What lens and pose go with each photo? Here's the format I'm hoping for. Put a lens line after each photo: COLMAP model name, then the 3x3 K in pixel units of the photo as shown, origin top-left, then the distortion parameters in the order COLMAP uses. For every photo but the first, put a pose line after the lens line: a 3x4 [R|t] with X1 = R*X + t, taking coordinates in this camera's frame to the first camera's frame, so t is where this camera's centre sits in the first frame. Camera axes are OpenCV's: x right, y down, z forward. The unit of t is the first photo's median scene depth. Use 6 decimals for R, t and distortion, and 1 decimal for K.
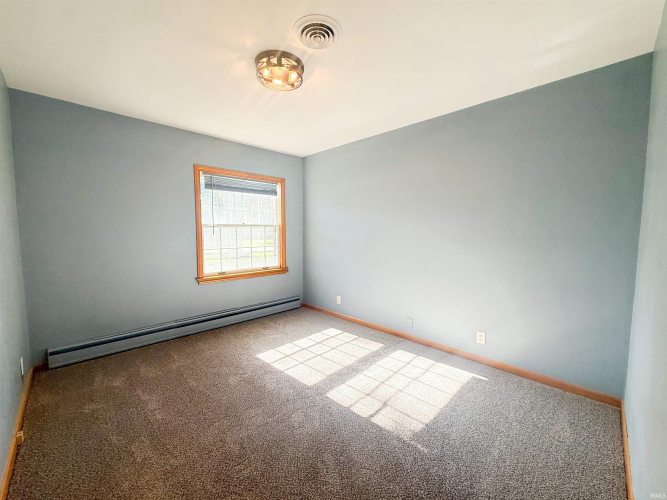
lens RADIAL K [[267.1, 0, 335.6], [0, 267.1, 250.6], [0, 0, 1]] dist [-0.000308, -0.000108]
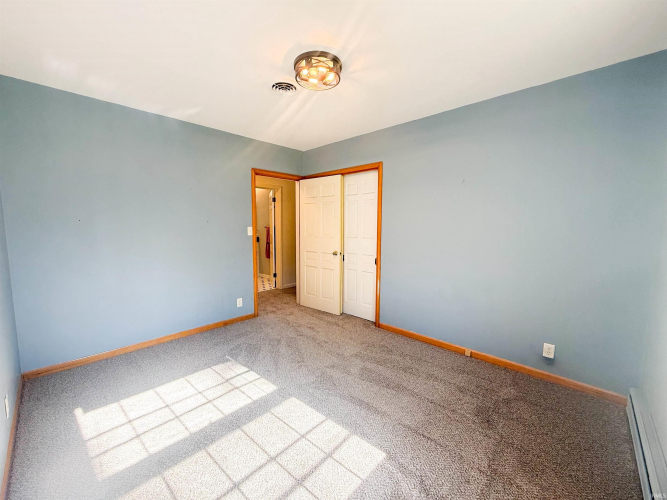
lens RADIAL K [[267.1, 0, 332.0], [0, 267.1, 251.2], [0, 0, 1]] dist [-0.000308, -0.000108]
pose [[-0.999909, -0.004563, -0.012680, -0.217638], [-0.006620, 0.985896, 0.167227, -0.145982], [0.011738, 0.167296, -0.985837, 1.810672]]
